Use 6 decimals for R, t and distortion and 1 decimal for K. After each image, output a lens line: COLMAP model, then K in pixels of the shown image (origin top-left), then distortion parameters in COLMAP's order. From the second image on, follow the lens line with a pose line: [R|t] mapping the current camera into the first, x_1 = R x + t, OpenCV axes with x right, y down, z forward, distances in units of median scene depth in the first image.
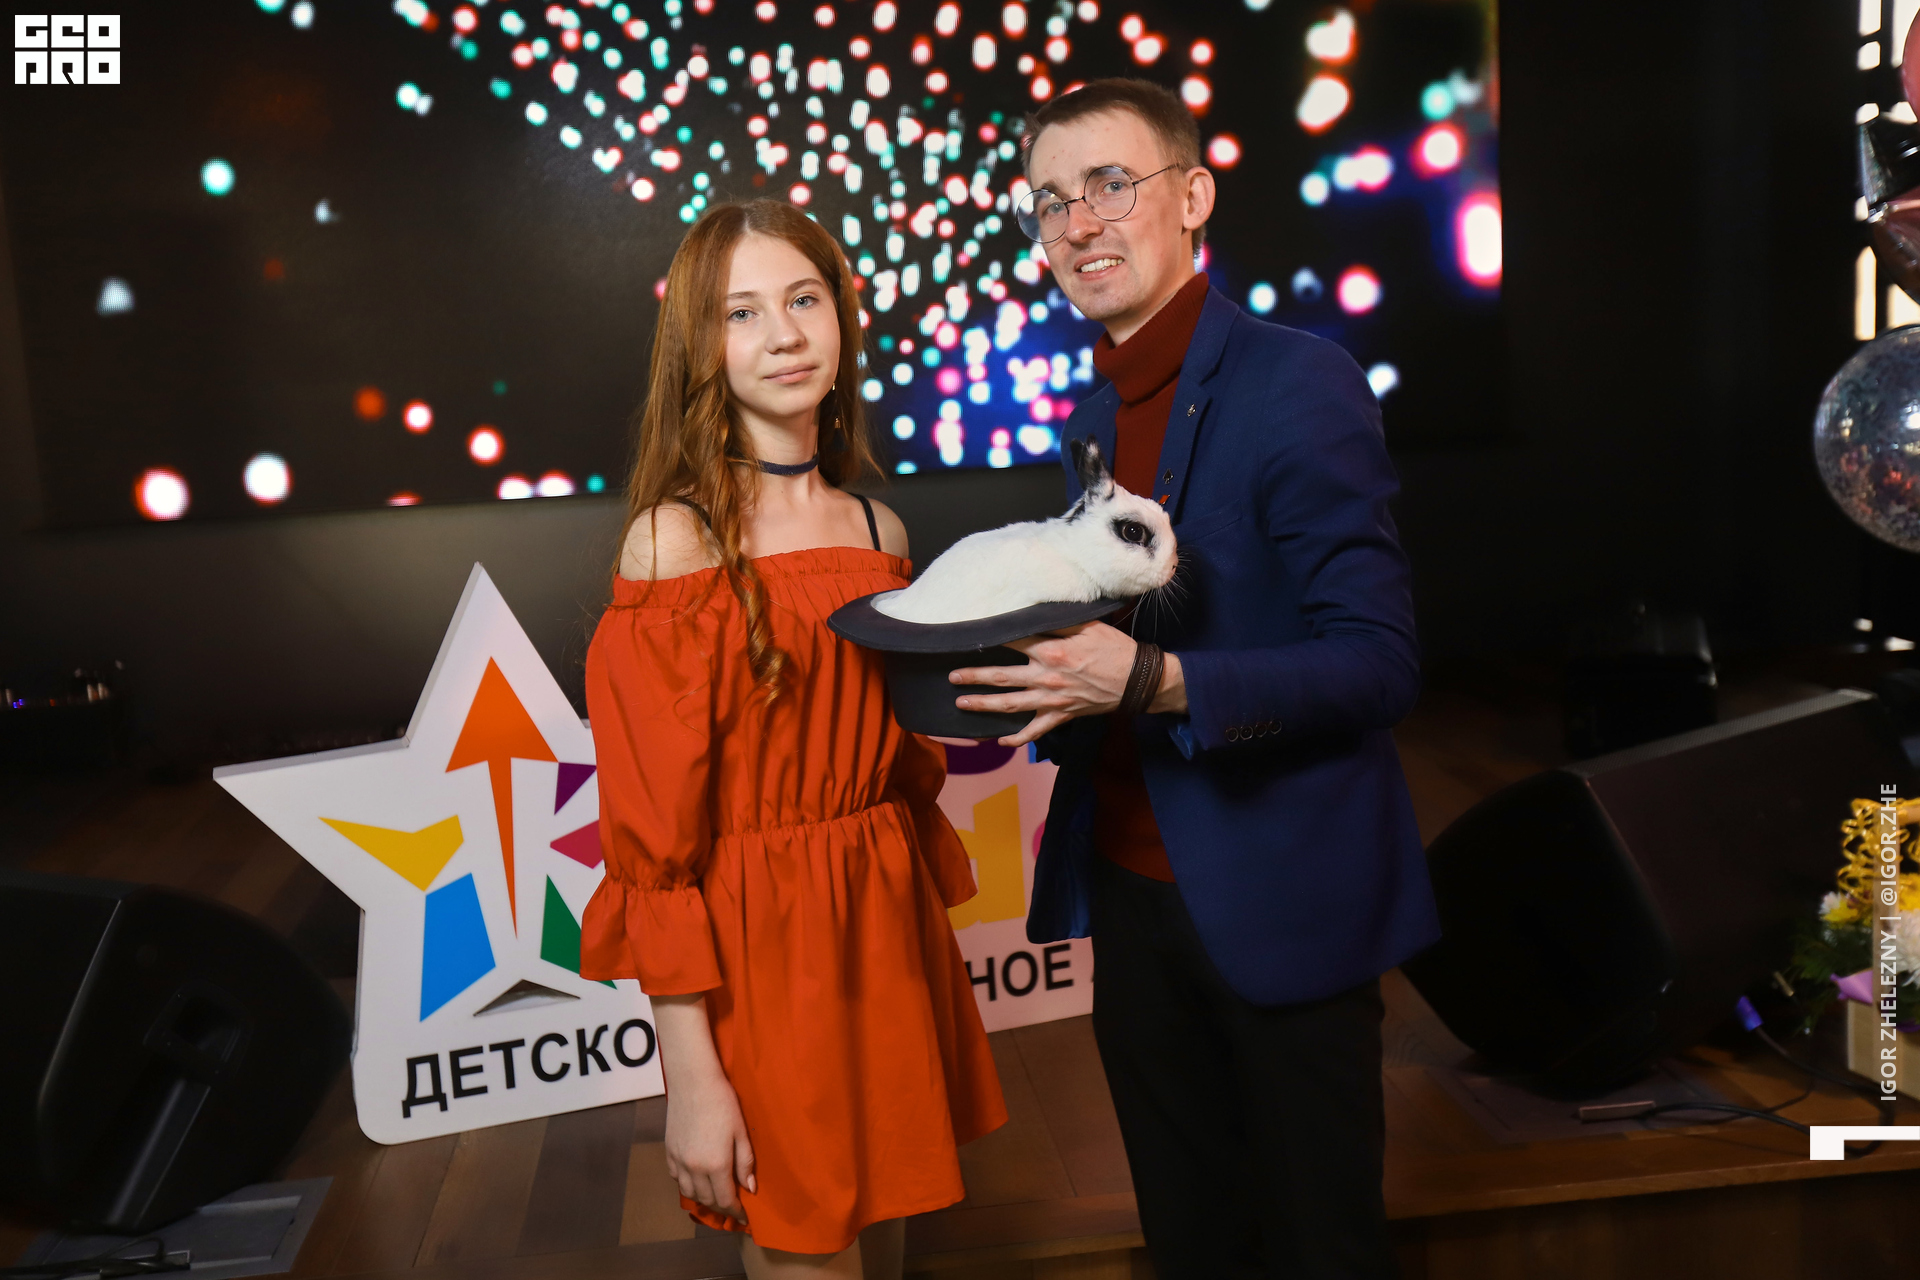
lens RADIAL K [[2104.2, 0, 959.1], [0, 2104.2, 565.8], [0, 0, 1]] dist [0.026469, 0.000000]
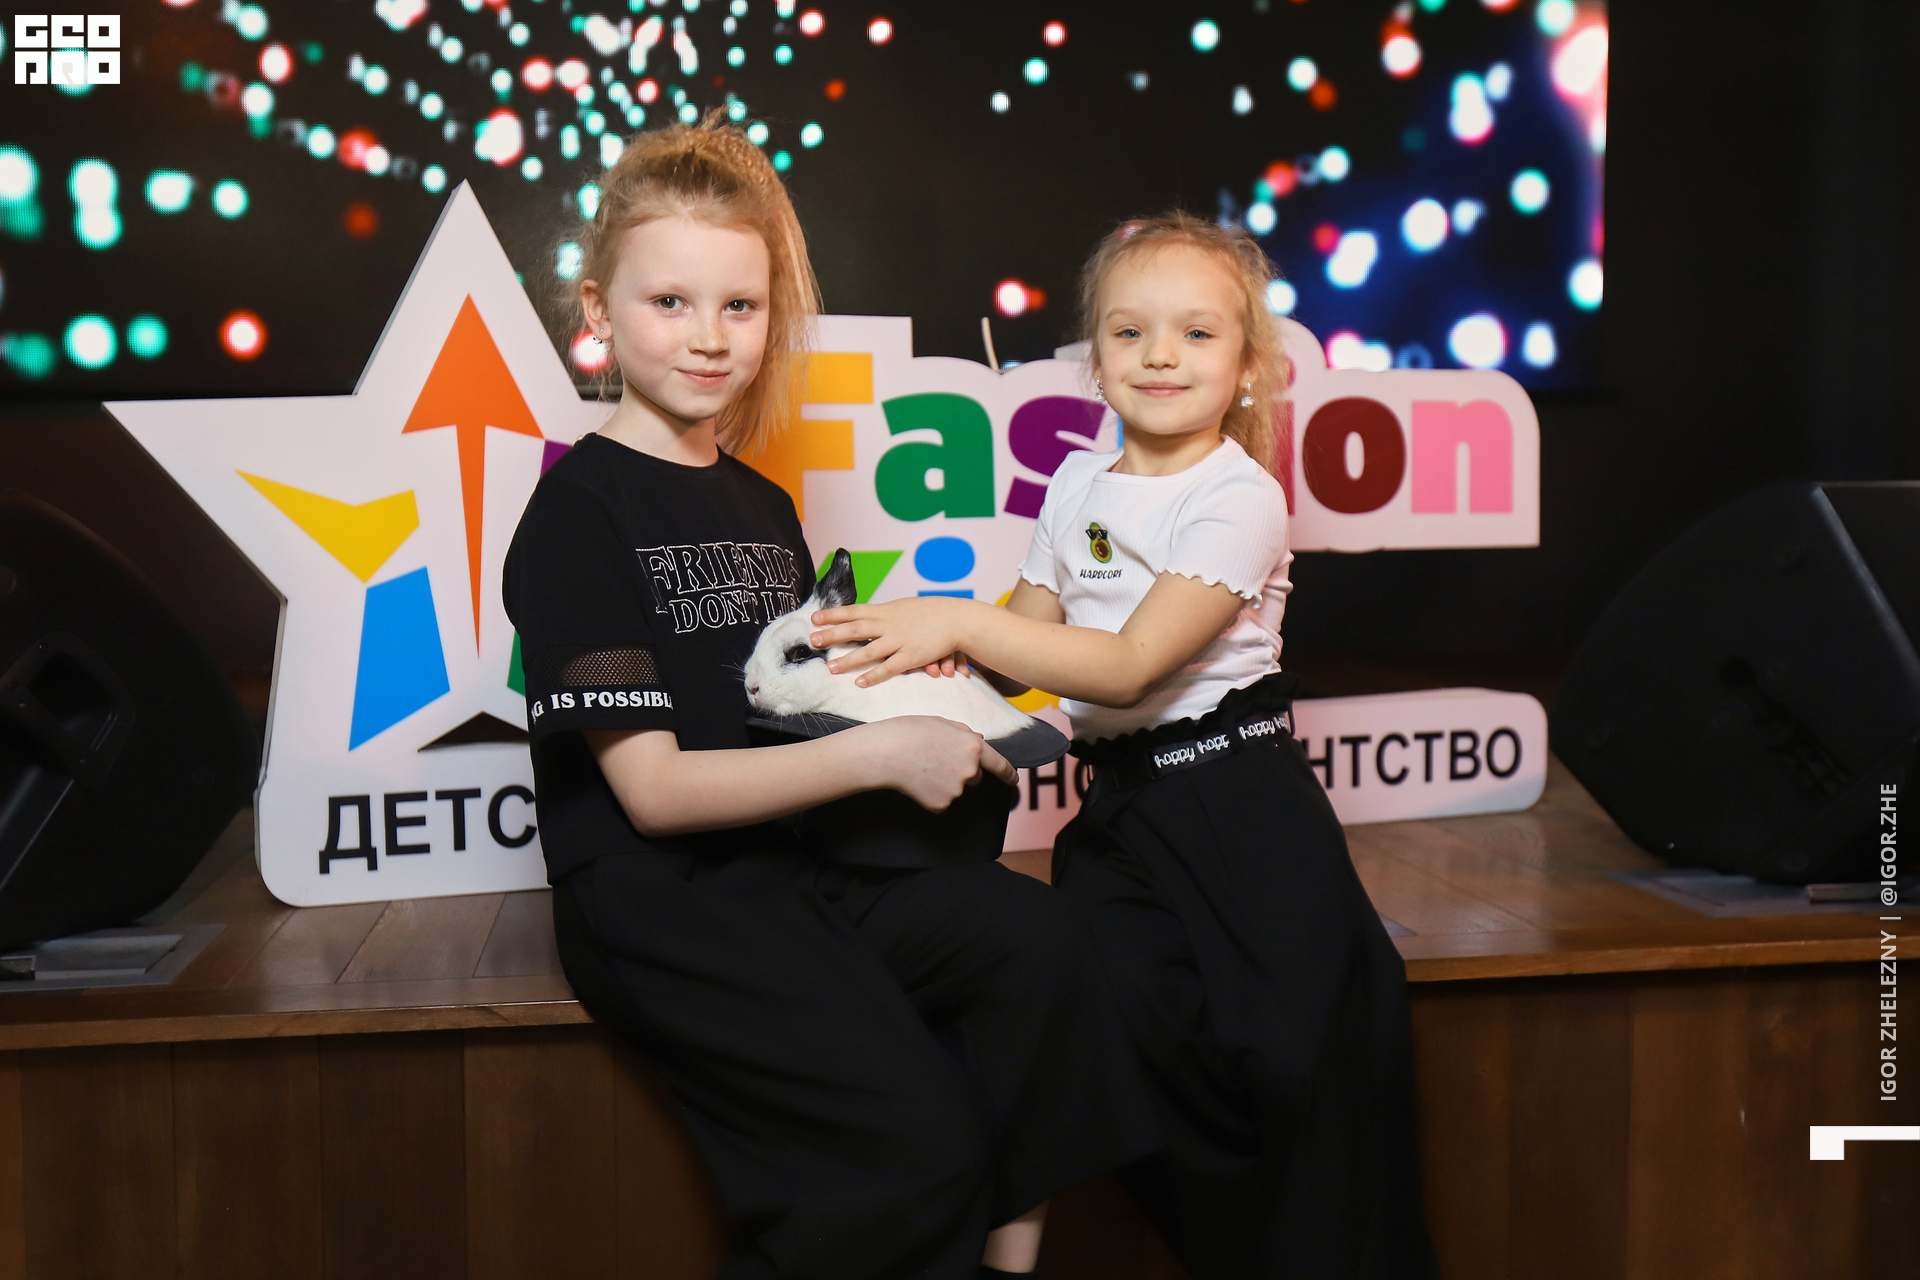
lens RADIAL K [[2315.4, 0, 1043.8], [0, 2315.4, 644.8], [0, 0, 1]] dist [0.013356, 0.000000]
pose [[0.996839, 0.046411, 0.064490, -0.055398], [-0.041134, 0.995875, -0.080874, 0.235363], [-0.067978, 0.077966, 0.994636, 0.122434]]
